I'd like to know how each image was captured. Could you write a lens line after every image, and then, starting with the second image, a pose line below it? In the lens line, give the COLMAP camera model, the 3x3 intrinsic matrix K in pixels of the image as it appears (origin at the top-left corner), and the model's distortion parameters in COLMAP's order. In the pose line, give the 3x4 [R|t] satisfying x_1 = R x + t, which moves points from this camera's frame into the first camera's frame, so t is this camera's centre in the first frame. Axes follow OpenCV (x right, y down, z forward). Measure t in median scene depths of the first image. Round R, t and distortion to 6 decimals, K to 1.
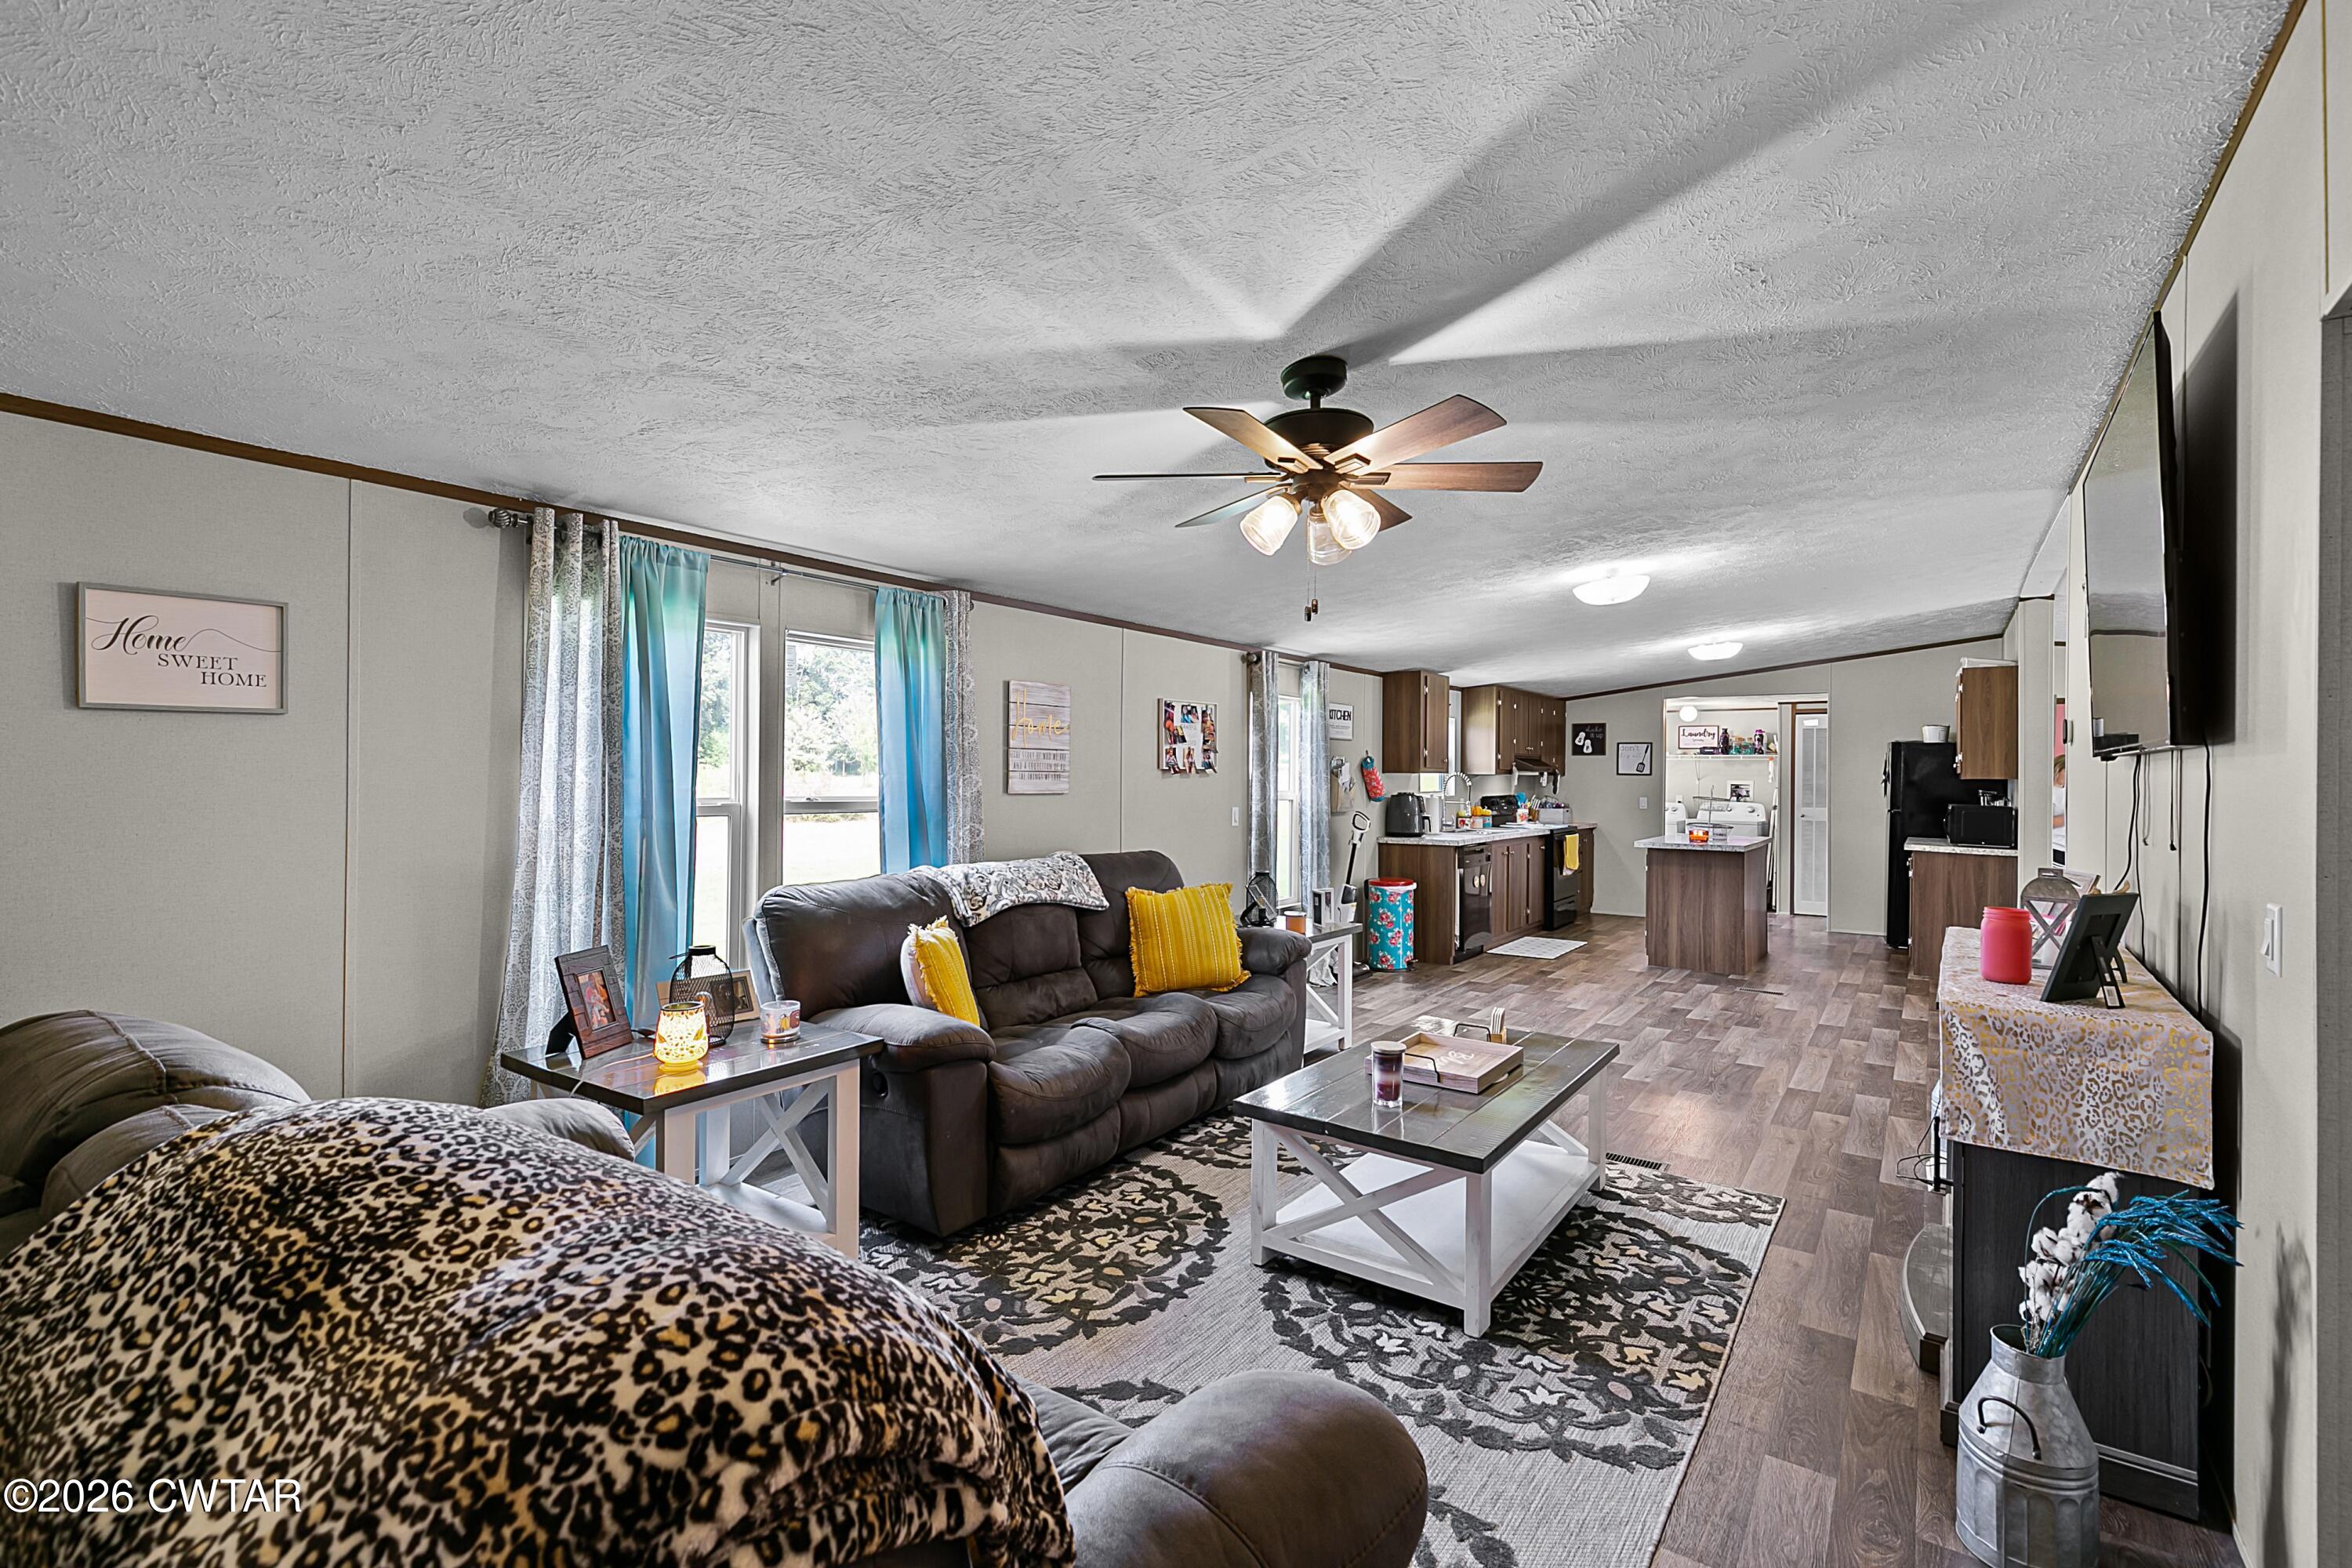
lens RADIAL K [[1067.0, 0, 1182.6], [0, 1067.0, 780.7], [0, 0, 1]] dist [0.017759, -0.000305]
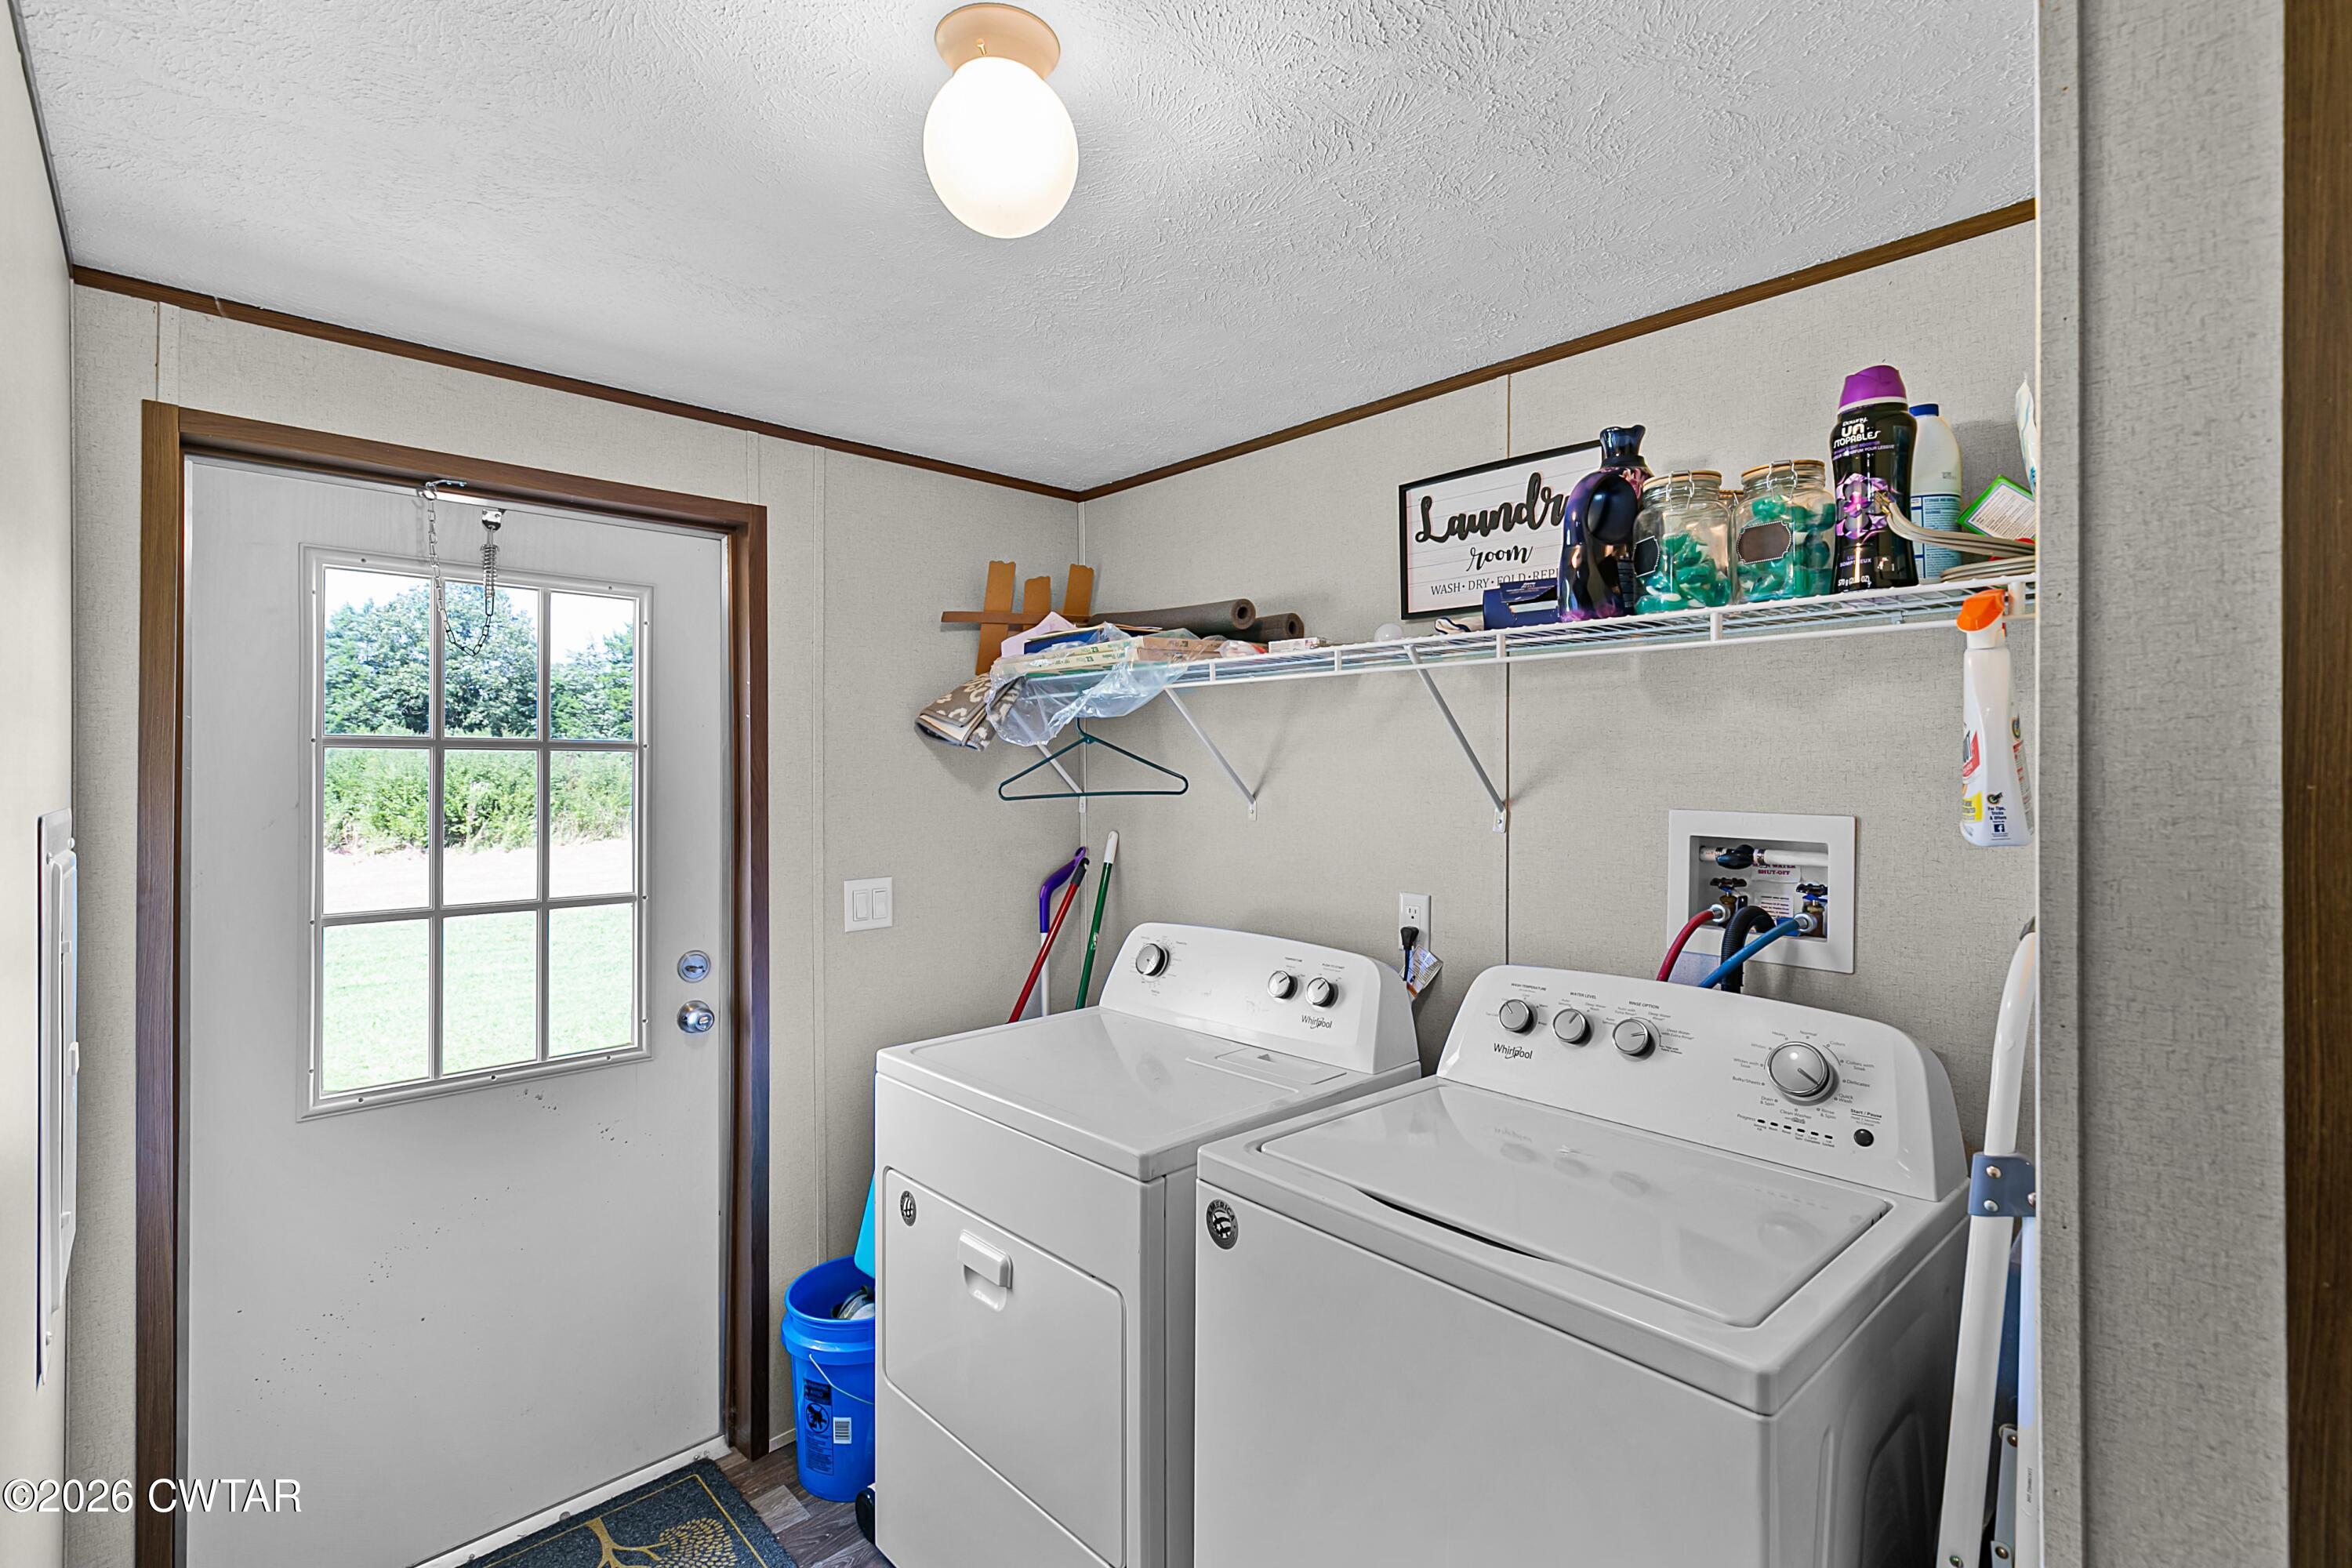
lens RADIAL K [[1067.0, 0, 1160.9], [0, 1067.0, 762.2], [0, 0, 1]] dist [0.017759, -0.000305]
pose [[0.977014, -0.010649, -0.212908, 0.518124], [0.009721, 0.999938, -0.005406, -0.007175], [0.212953, 0.003212, 0.977057, 0.927150]]
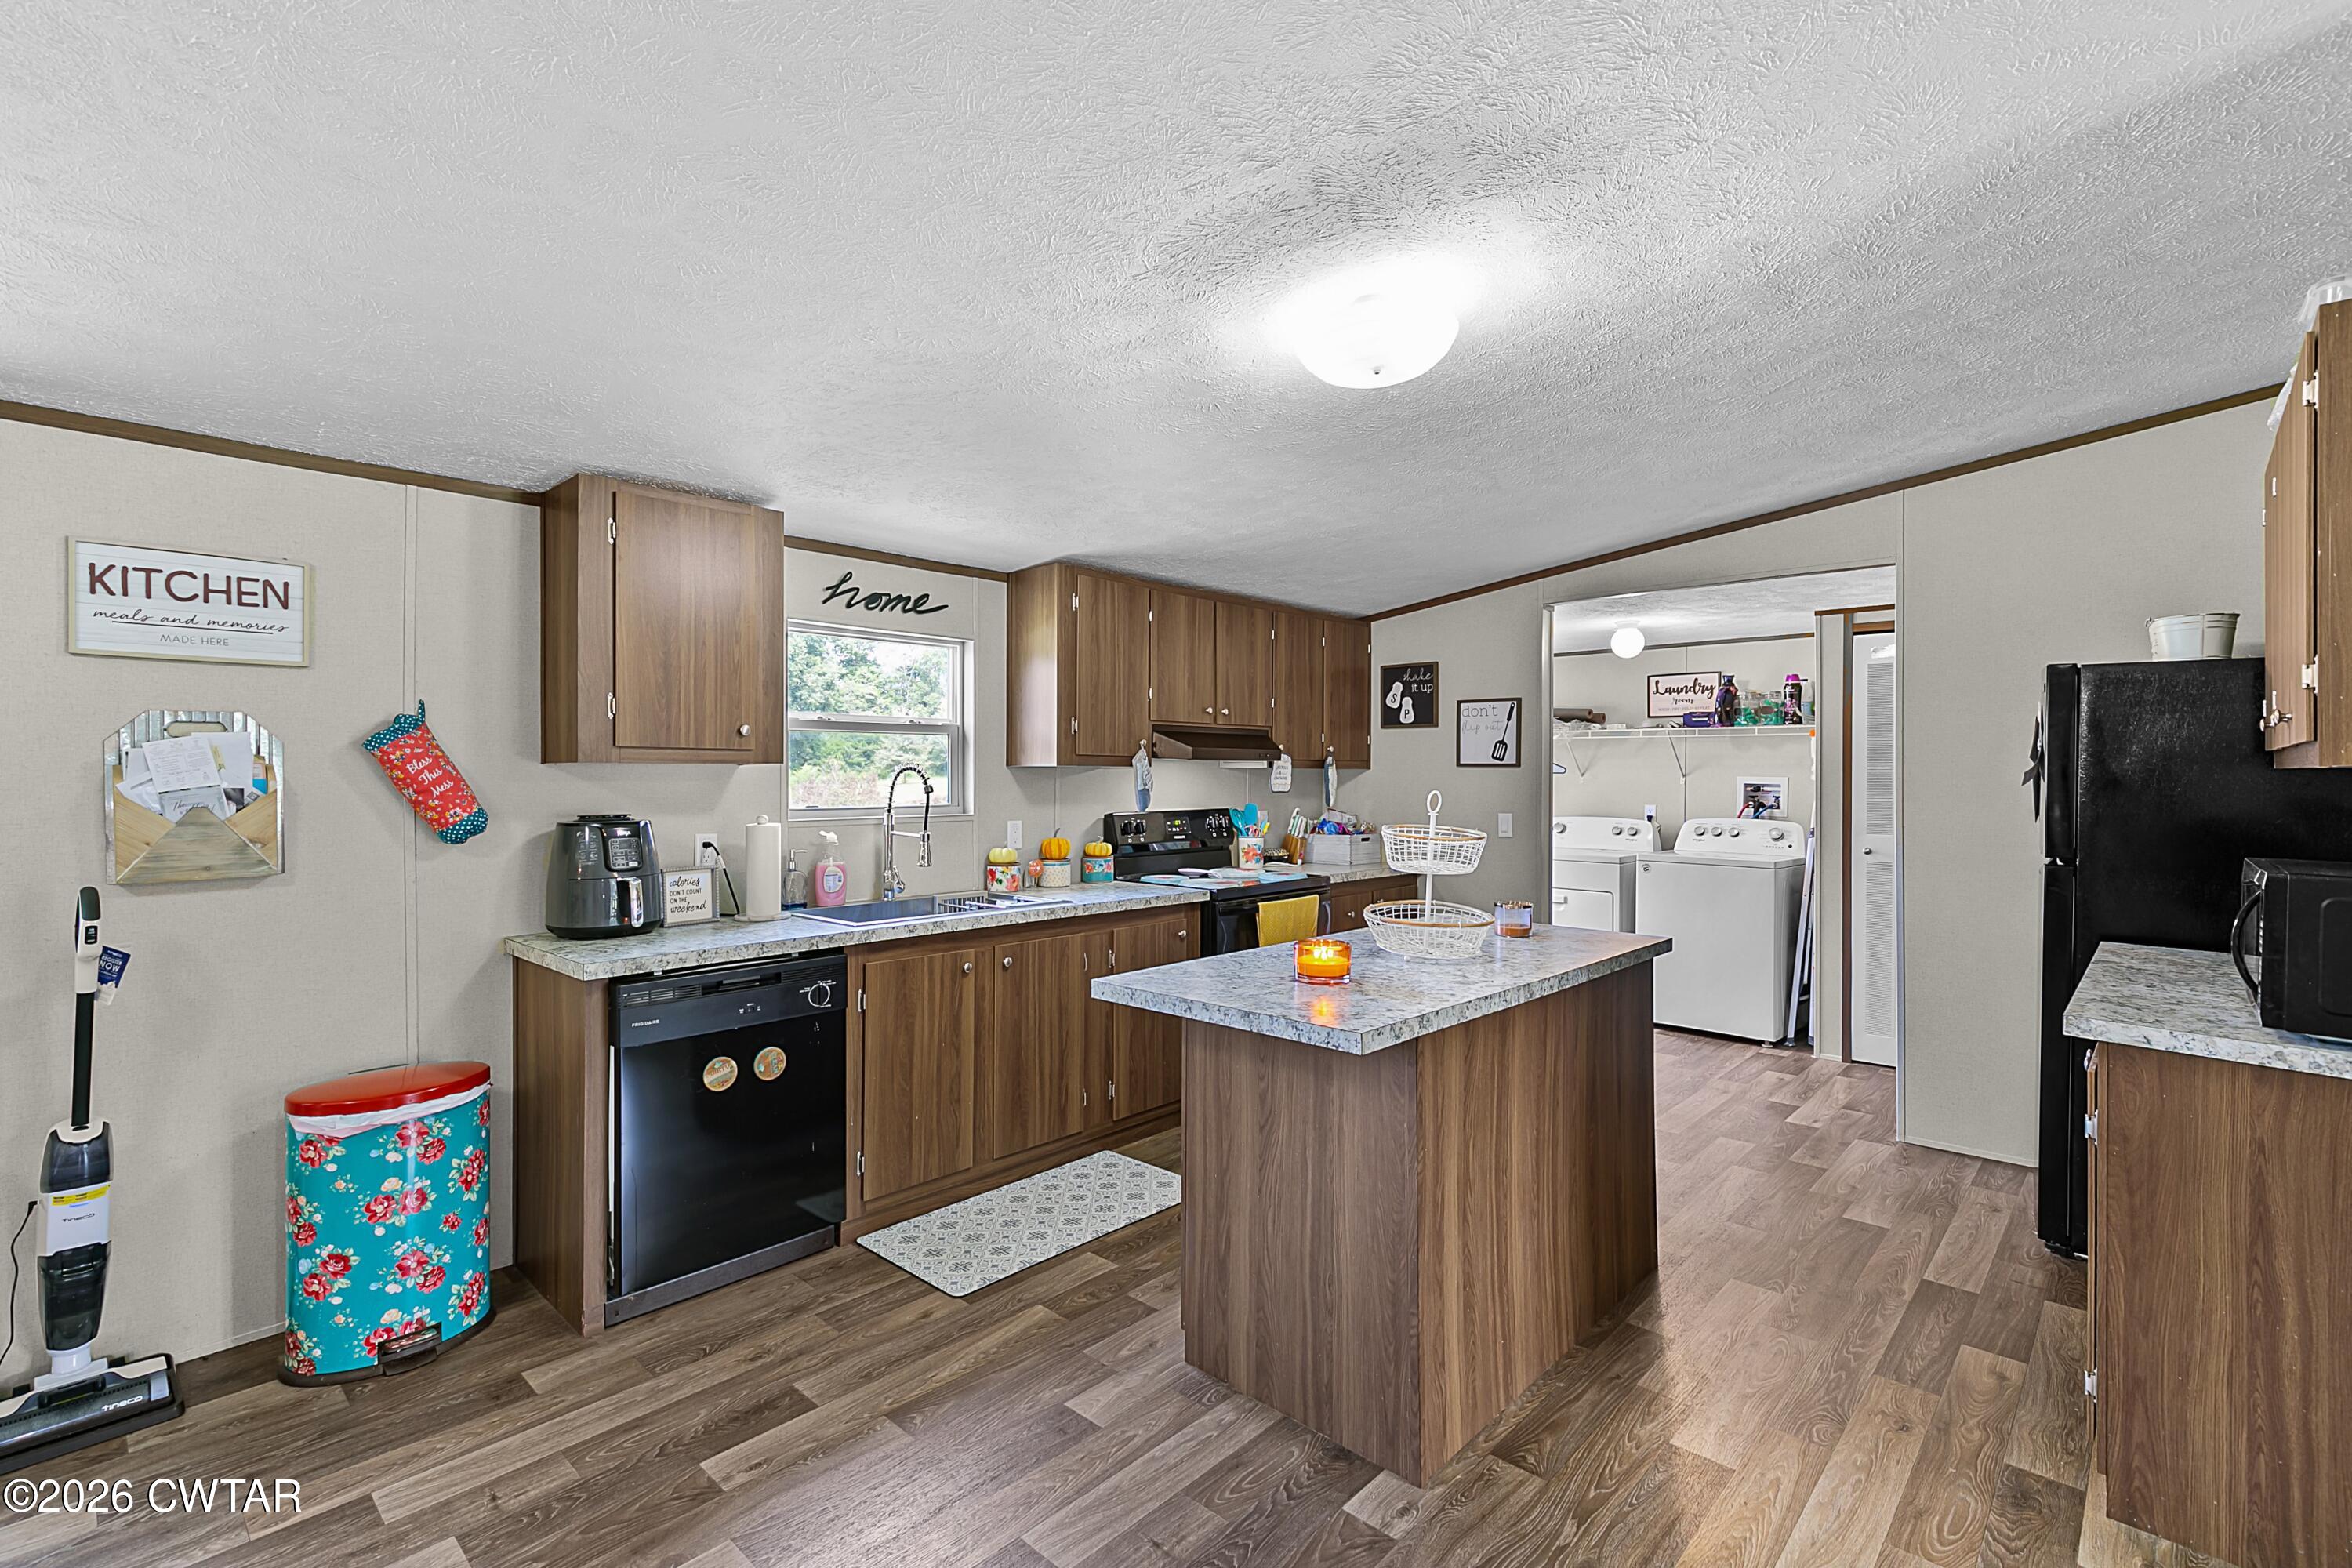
lens RADIAL K [[1067.0, 0, 1180.7], [0, 1067.0, 775.7], [0, 0, 1]] dist [0.017759, -0.000305]
pose [[0.990205, -0.005323, -0.139516, 0.344160], [0.004903, 0.999982, -0.003358, -0.000301], [0.139531, 0.002641, 0.990214, 0.492234]]
